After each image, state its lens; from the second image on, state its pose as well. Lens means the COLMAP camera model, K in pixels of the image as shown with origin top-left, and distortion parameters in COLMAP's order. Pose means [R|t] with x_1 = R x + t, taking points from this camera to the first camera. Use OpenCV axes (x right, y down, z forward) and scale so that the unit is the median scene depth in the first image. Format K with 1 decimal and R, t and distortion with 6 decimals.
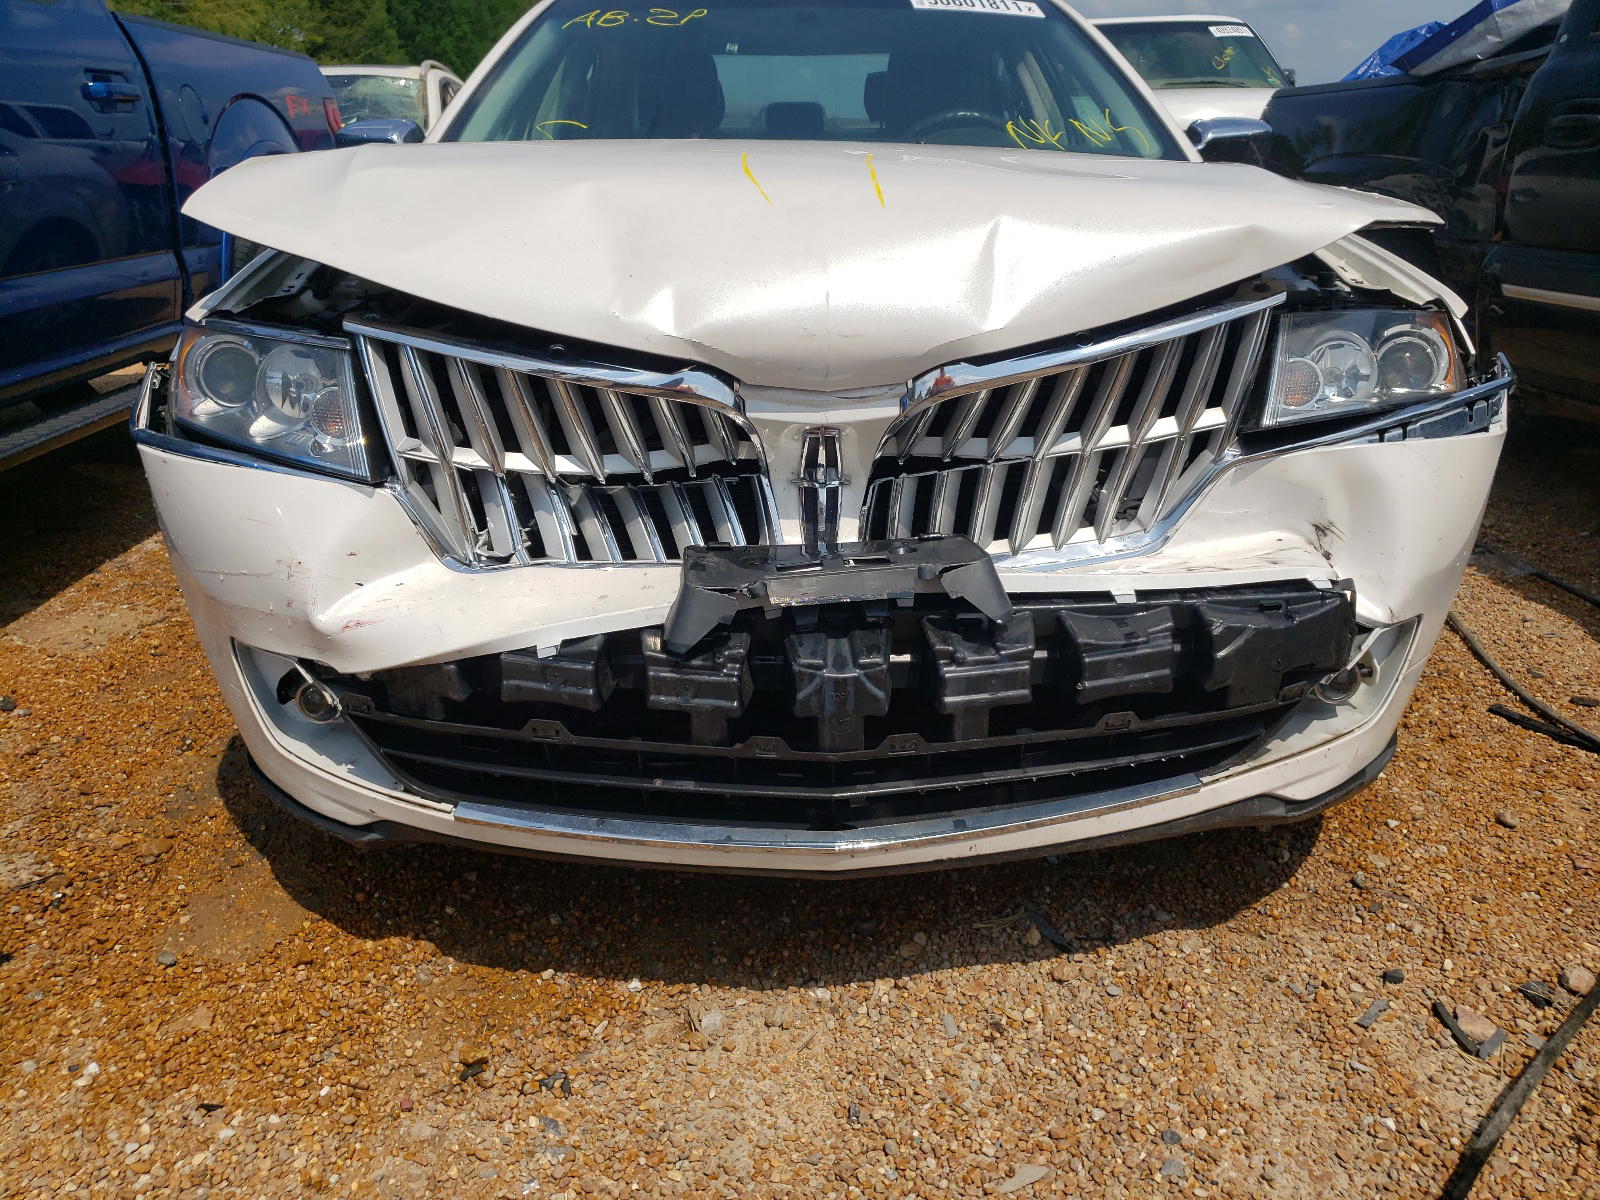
lens RADIAL K [[1195.2, 0, 800.0], [0, 1195.2, 600.0], [0, 0, 1]] dist [0.046528, -0.056619]
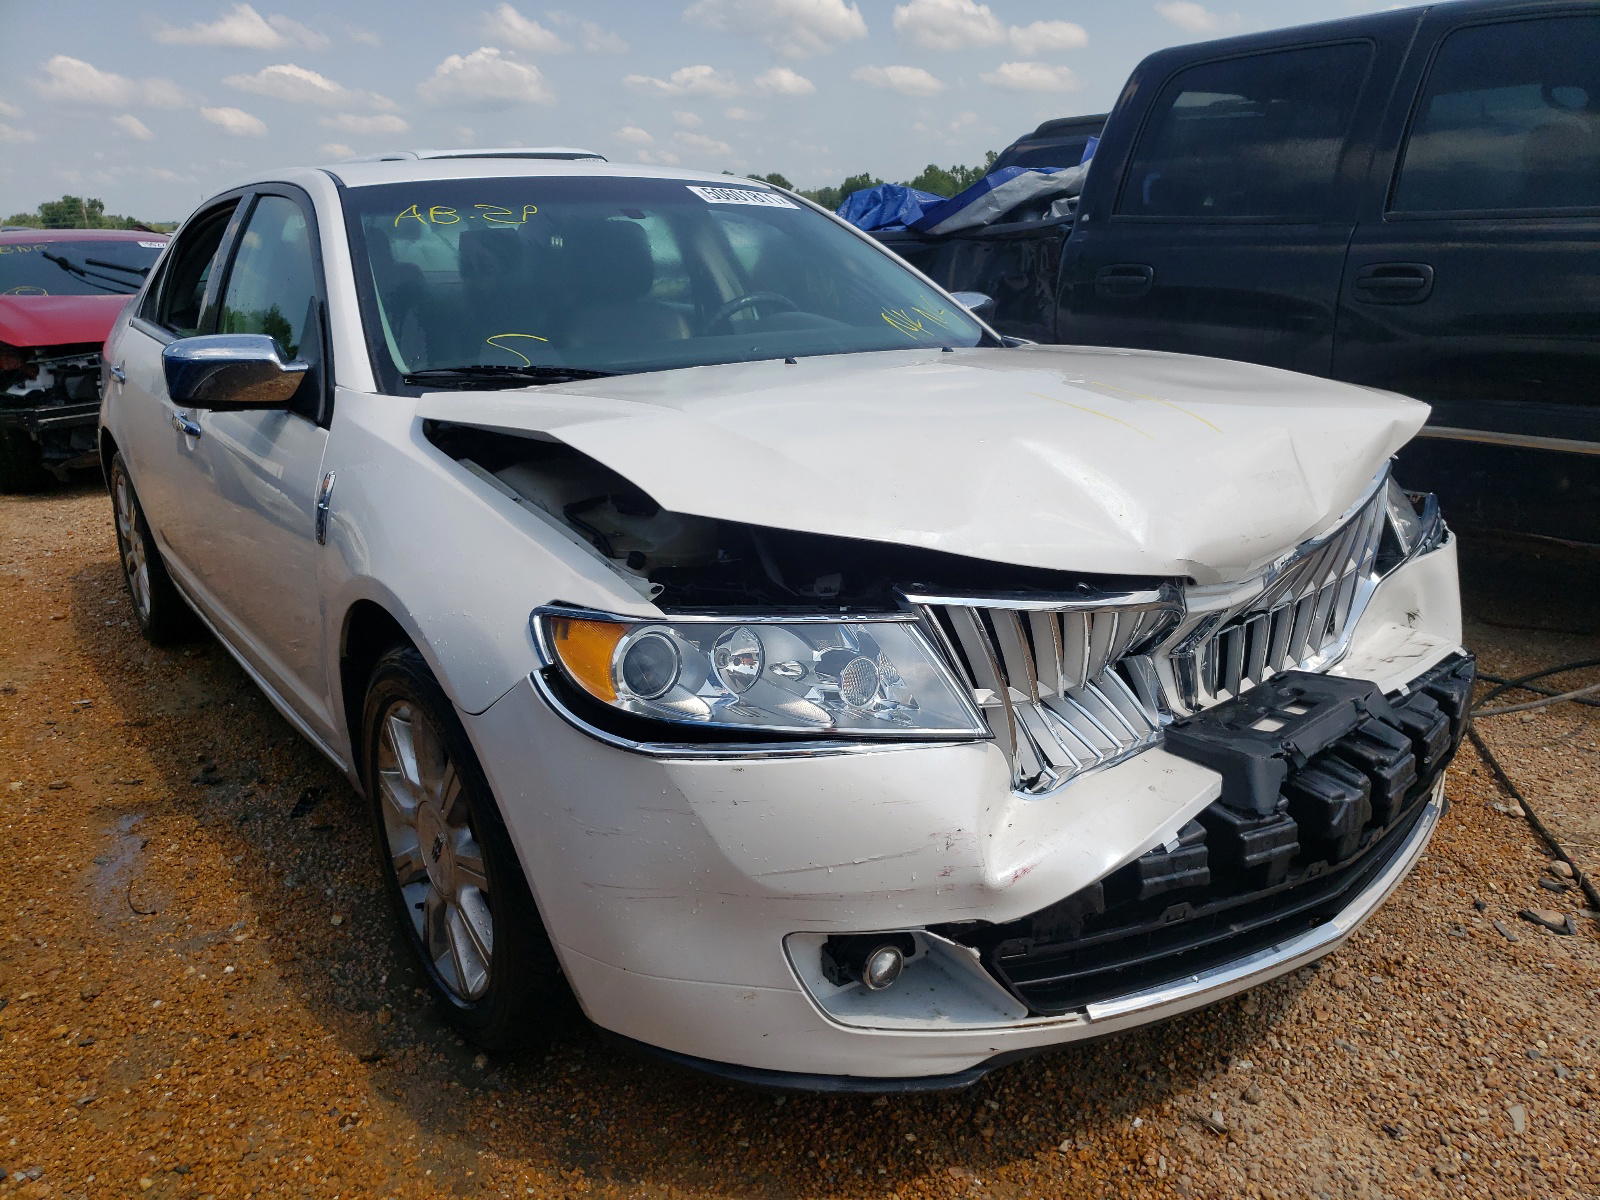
lens RADIAL K [[1195.2, 0, 800.0], [0, 1195.2, 600.0], [0, 0, 1]] dist [0.046528, -0.056619]
pose [[0.823783, -0.174957, 0.539233, -1.010857], [0.211698, 0.977315, -0.006315, -0.237603], [-0.525895, 0.119357, 0.842133, 0.173339]]
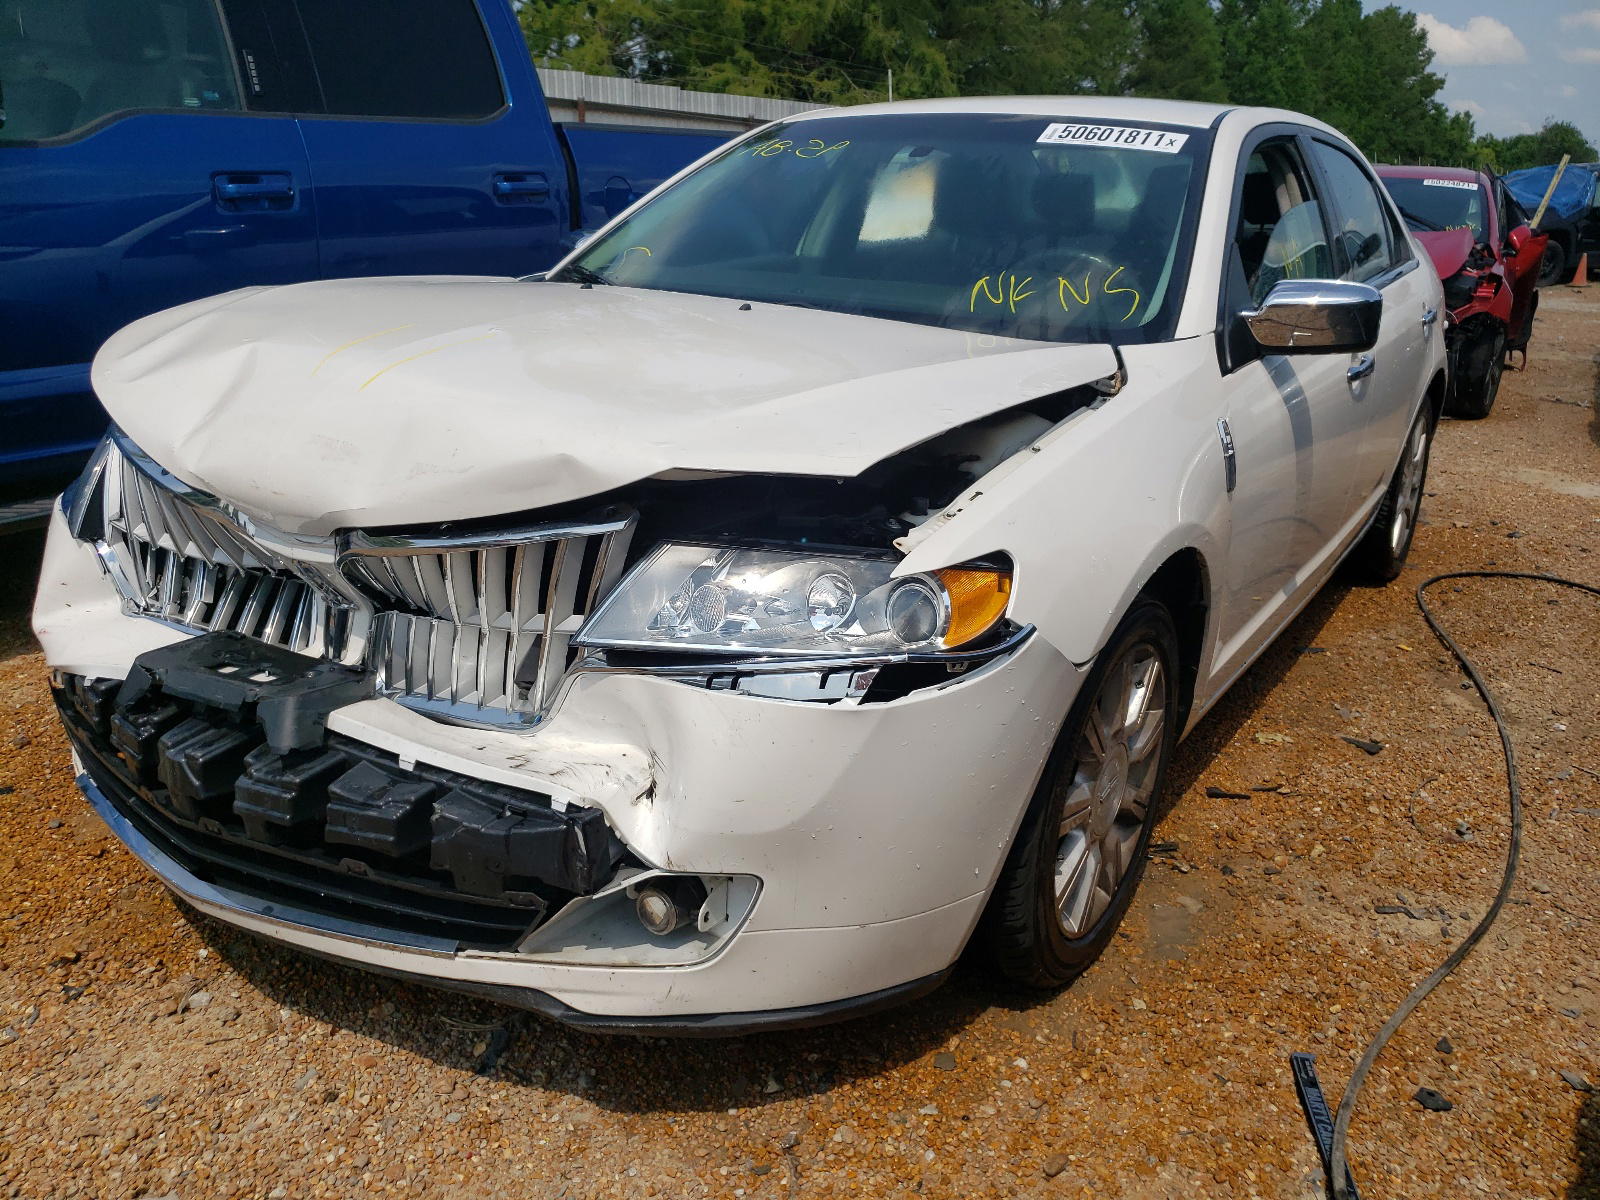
lens RADIAL K [[1195.2, 0, 800.0], [0, 1195.2, 600.0], [0, 0, 1]] dist [0.046528, -0.056619]
pose [[0.824522, 0.212891, -0.524253, 1.094765], [-0.224554, 0.973549, 0.042173, -0.272379], [0.519364, 0.082950, 0.850517, 0.218224]]
